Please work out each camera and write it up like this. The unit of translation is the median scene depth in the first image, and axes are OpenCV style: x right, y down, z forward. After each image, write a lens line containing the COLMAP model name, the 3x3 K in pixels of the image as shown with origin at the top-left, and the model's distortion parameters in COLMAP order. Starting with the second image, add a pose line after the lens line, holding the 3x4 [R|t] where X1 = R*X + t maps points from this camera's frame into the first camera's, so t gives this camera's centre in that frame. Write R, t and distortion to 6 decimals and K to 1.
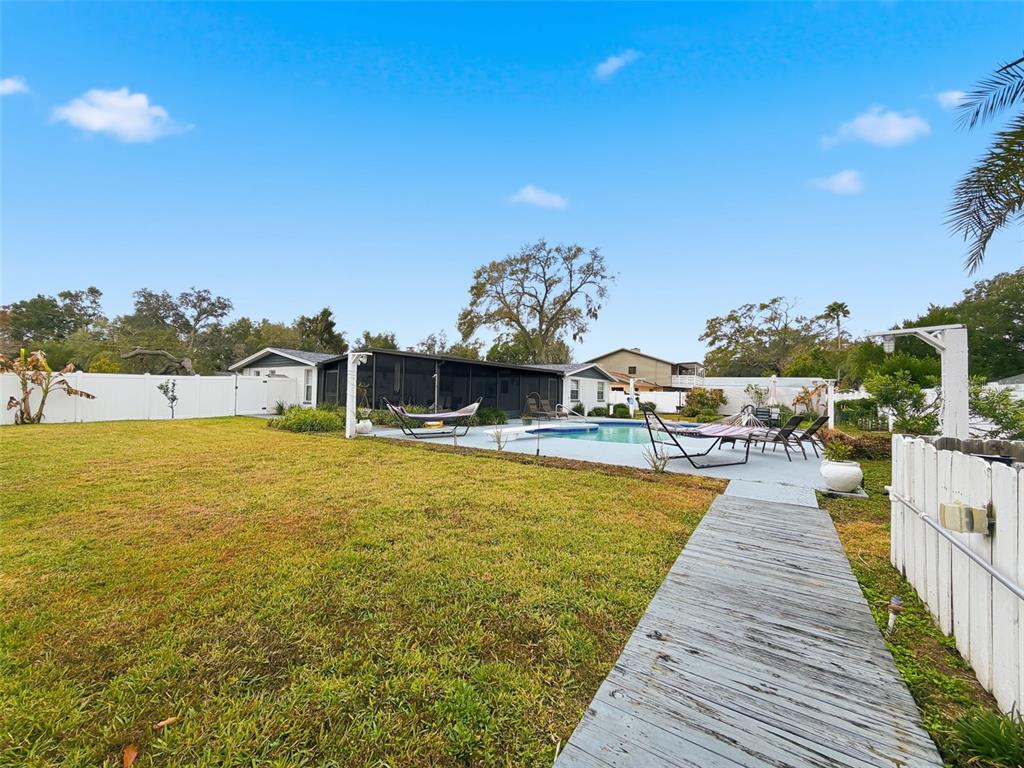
lens RADIAL K [[409.1, 0, 508.2], [0, 409.1, 380.7], [0, 0, 1]] dist [0.001246, -0.000033]
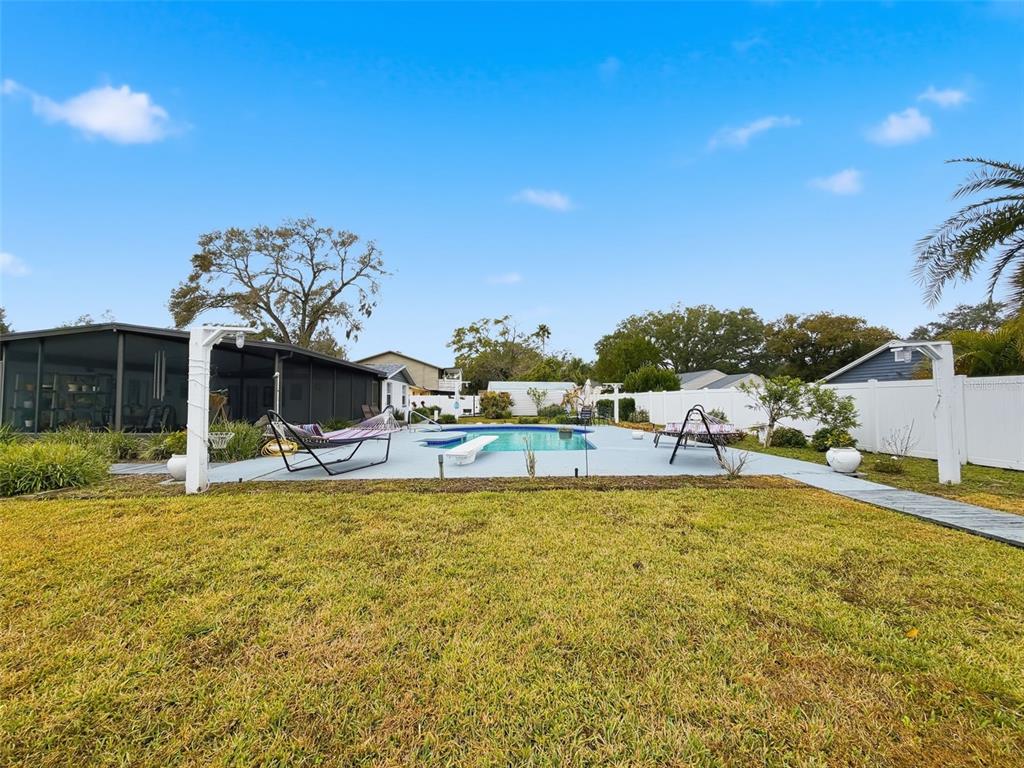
lens RADIAL K [[409.1, 0, 508.2], [0, 409.1, 380.7], [0, 0, 1]] dist [0.001246, -0.000033]
pose [[0.787714, 0.008461, 0.615983, -0.103034], [-0.001706, 0.999932, -0.011554, 0.001584], [-0.616039, 0.008051, 0.787675, 0.092559]]
